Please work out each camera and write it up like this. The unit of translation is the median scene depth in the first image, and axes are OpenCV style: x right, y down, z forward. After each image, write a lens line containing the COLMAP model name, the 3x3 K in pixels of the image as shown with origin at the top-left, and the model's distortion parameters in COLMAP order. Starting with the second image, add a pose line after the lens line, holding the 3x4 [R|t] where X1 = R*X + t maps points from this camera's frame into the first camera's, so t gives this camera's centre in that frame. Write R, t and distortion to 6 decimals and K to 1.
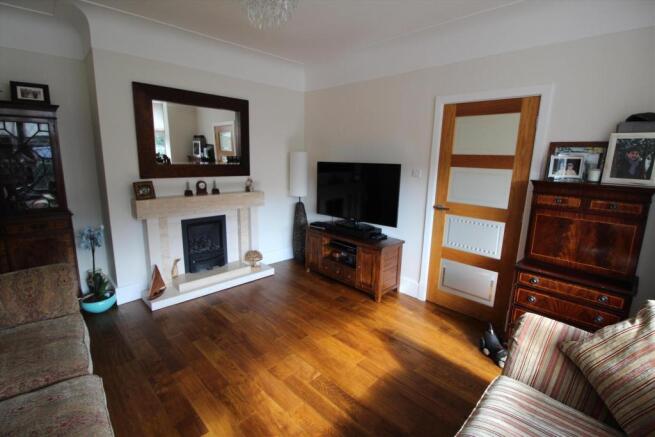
lens RADIAL K [[300.4, 0, 327.5], [0, 300.4, 218.5], [0, 0, 1]] dist [0.000823, -0.013728]
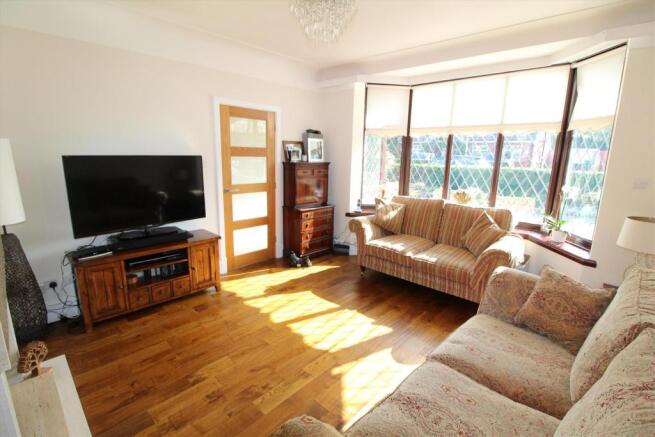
lens RADIAL K [[300.4, 0, 327.5], [0, 300.4, 218.5], [0, 0, 1]] dist [0.000823, -0.013728]
pose [[-0.031449, -0.239084, 0.970490, -0.911061], [0.172392, 0.955121, 0.240884, -0.164088], [-0.984526, 0.174880, 0.011178, 0.663408]]
